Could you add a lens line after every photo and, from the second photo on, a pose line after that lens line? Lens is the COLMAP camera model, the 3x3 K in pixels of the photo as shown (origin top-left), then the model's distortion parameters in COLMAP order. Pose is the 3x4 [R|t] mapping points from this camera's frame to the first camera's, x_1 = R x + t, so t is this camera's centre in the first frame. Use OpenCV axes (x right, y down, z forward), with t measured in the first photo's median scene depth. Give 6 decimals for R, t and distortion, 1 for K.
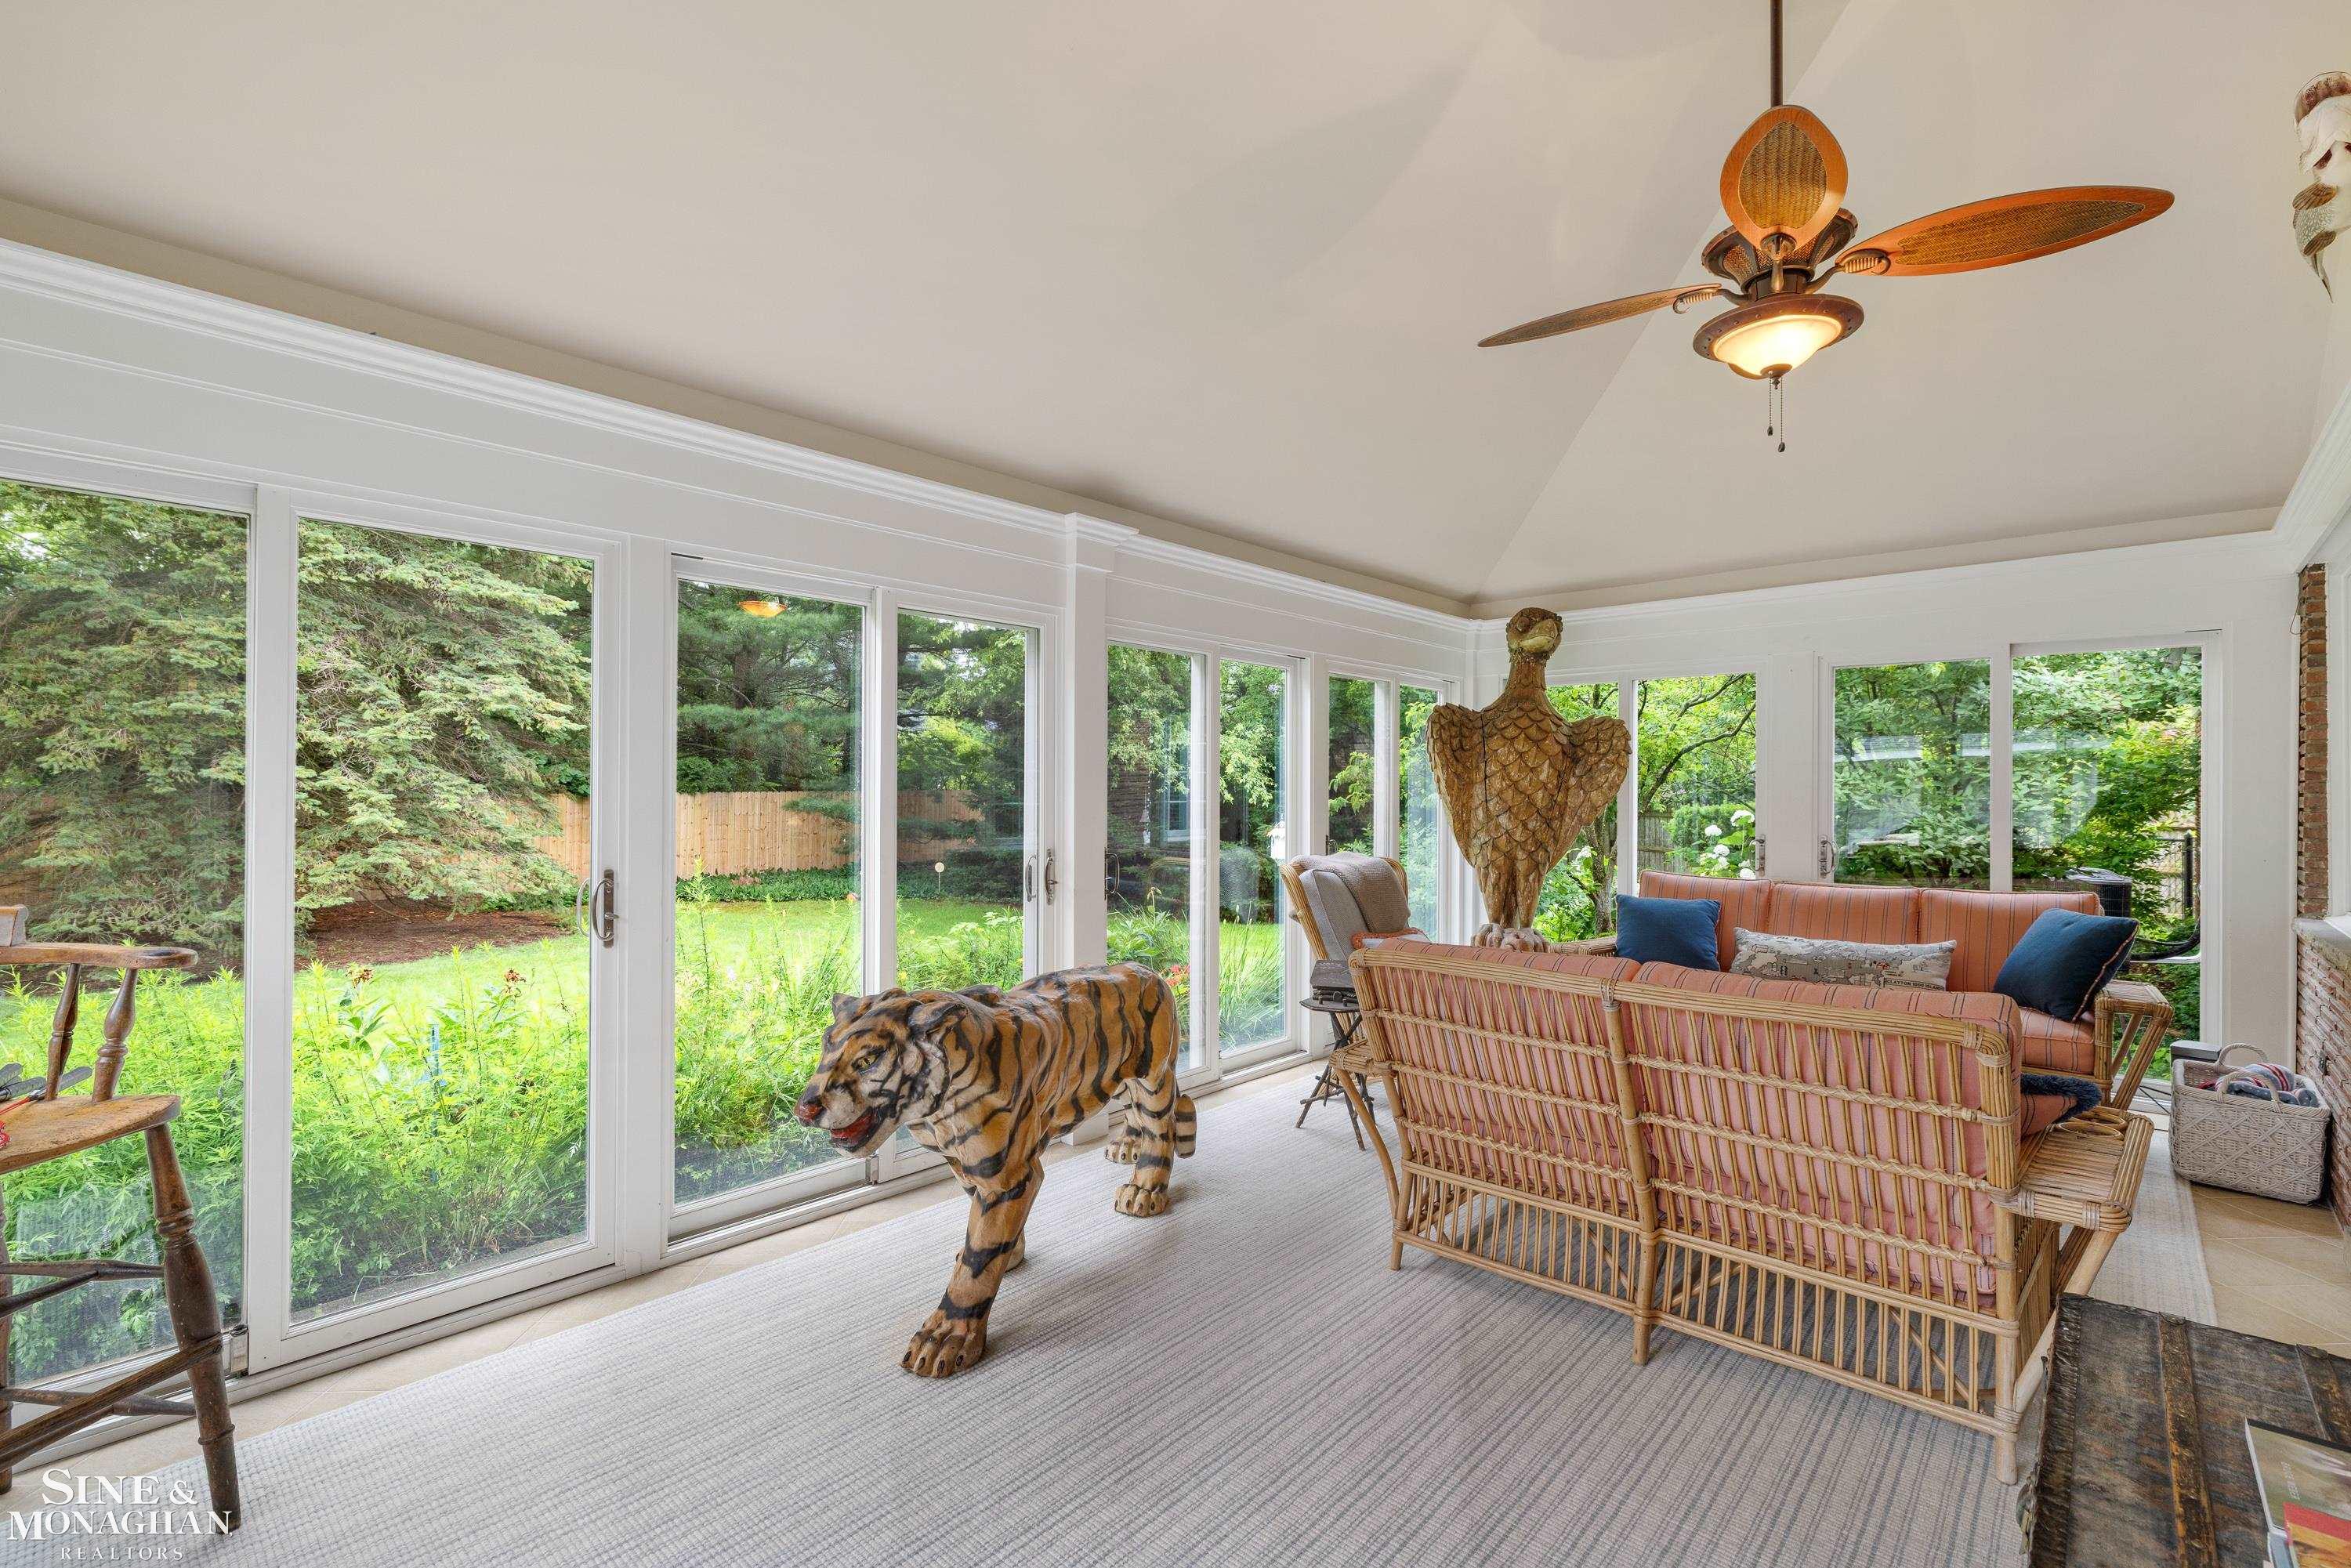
lens RADIAL K [[1050.9, 0, 1175.5], [0, 1050.9, 784.0], [0, 0, 1]] dist [0.001881, -0.006901]
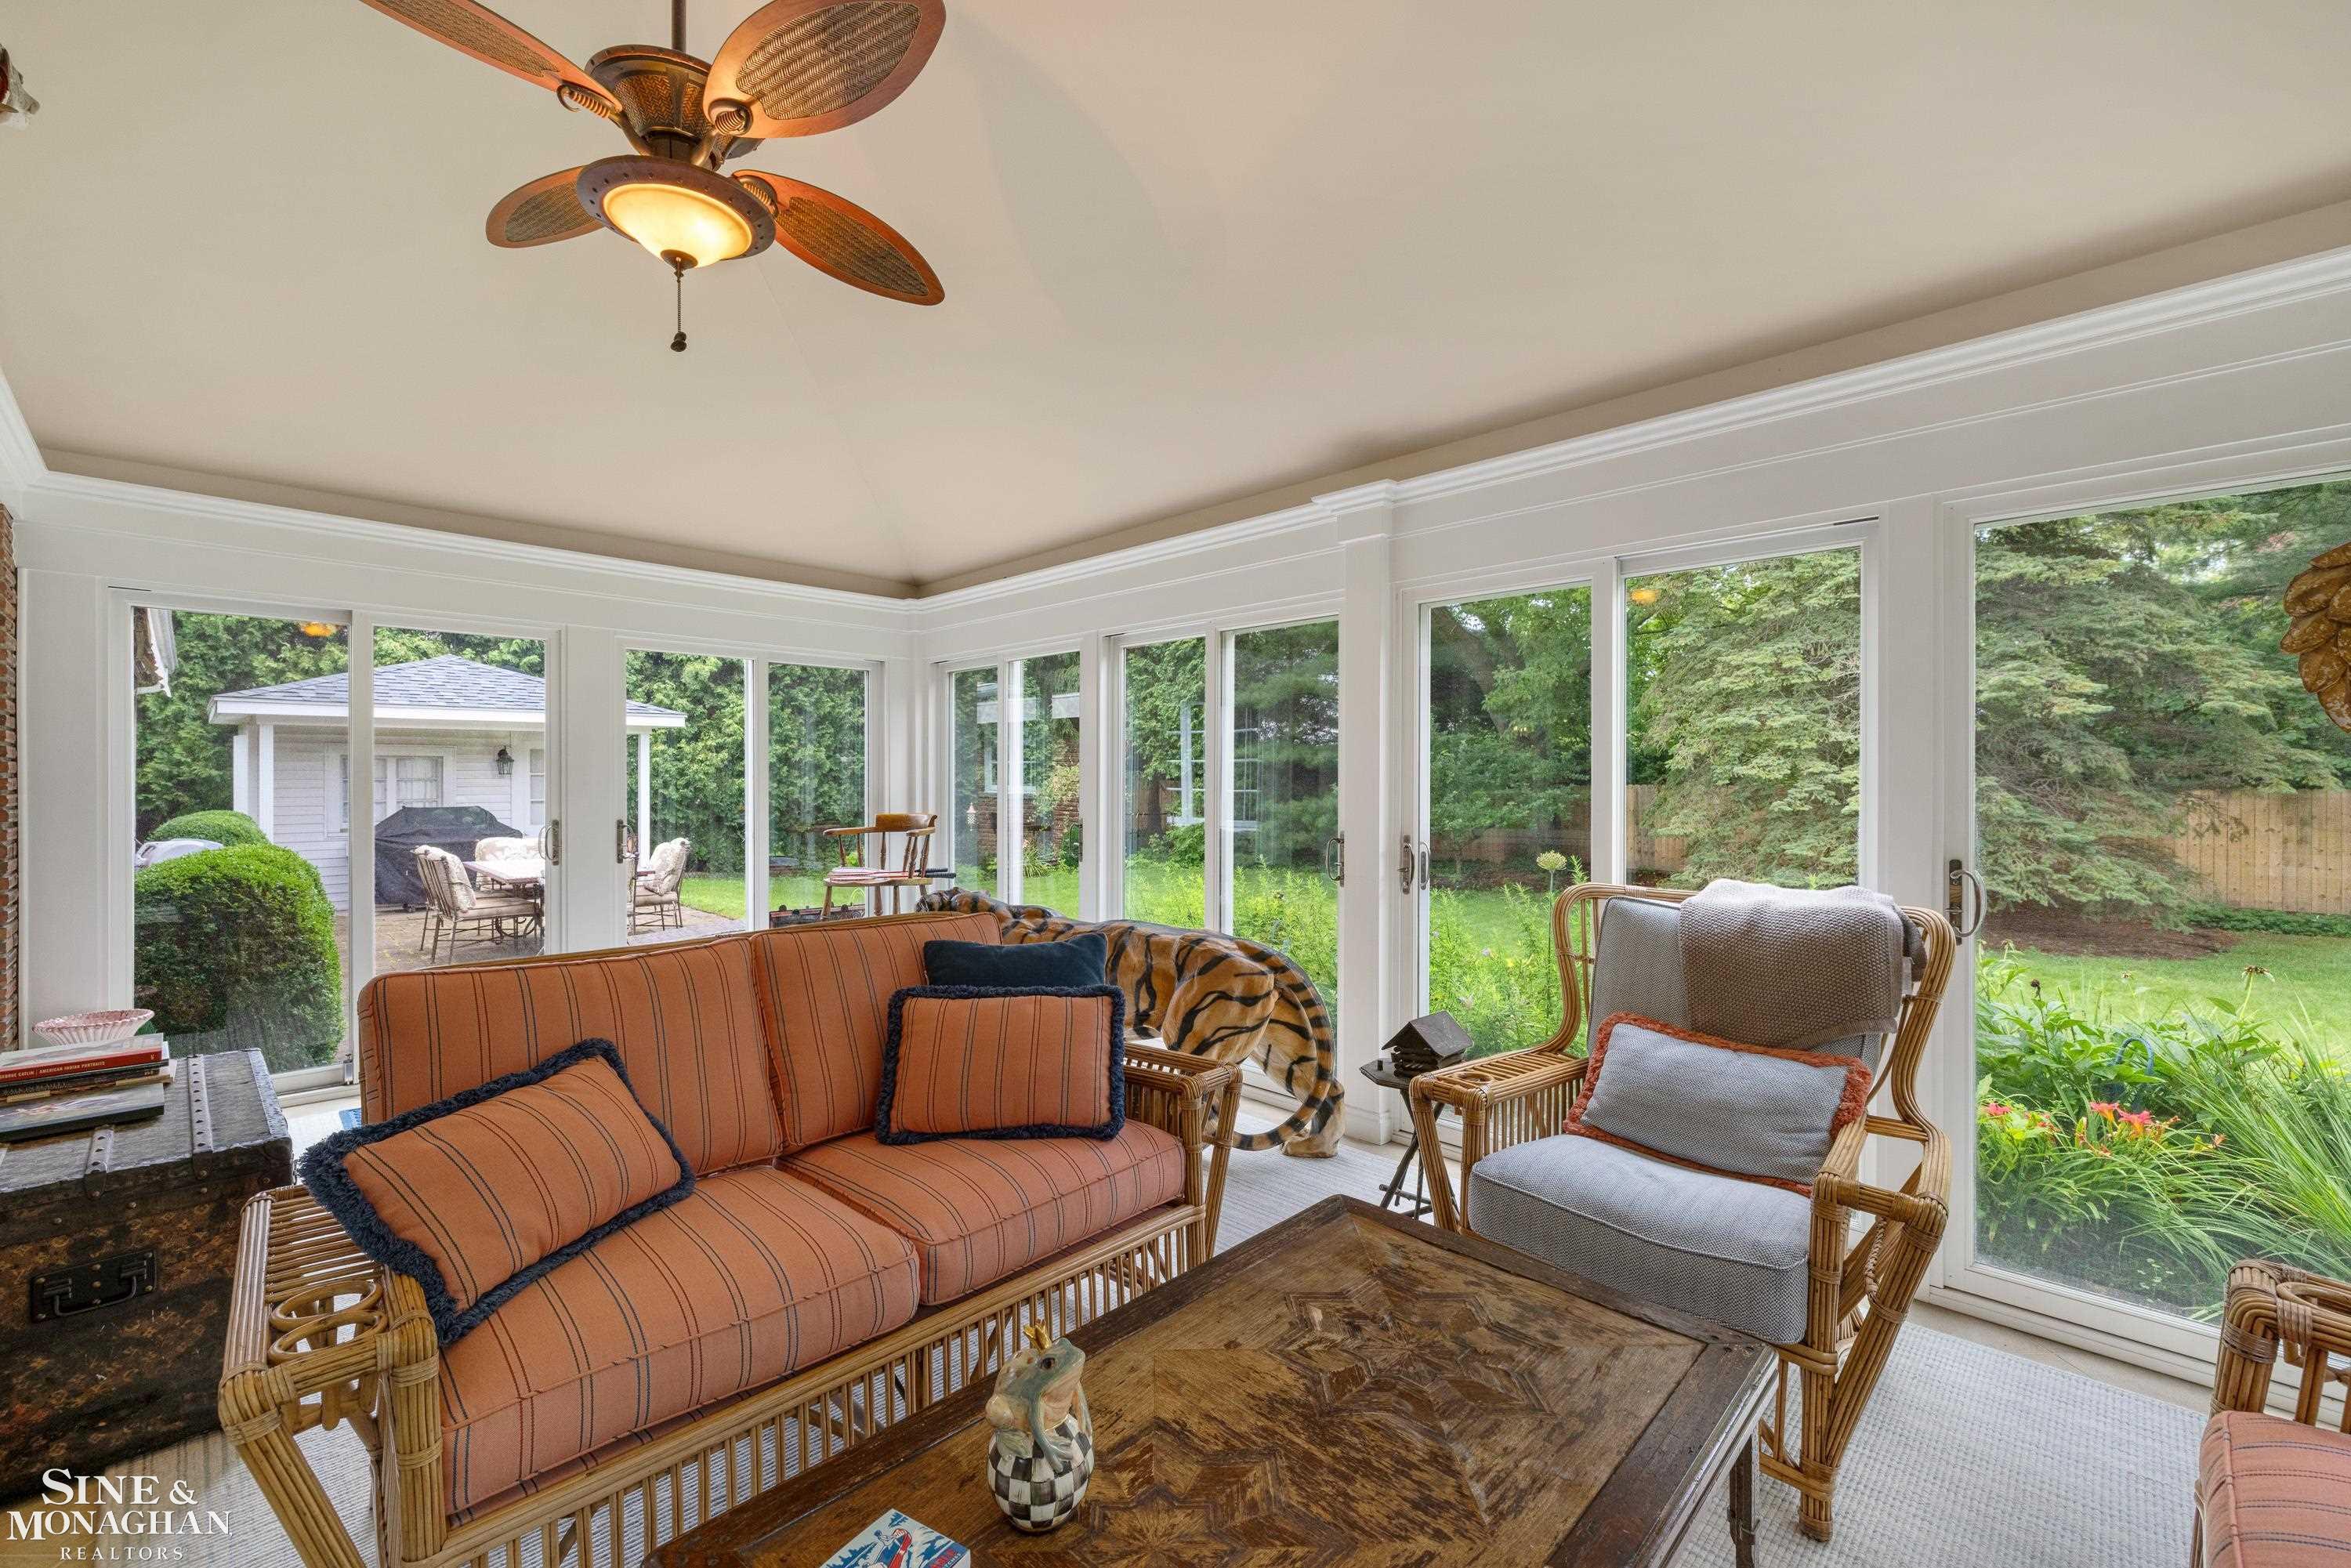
lens RADIAL K [[1000.1, 0, 1188.7], [0, 1000.1, 779.8], [0, 0, 1]] dist [-0.000731, -0.000286]
pose [[-0.027924, -0.006191, -0.999591, 0.803349], [0.004024, 0.999972, -0.006306, 0.015973], [0.999602, -0.004199, -0.027898, 0.847195]]
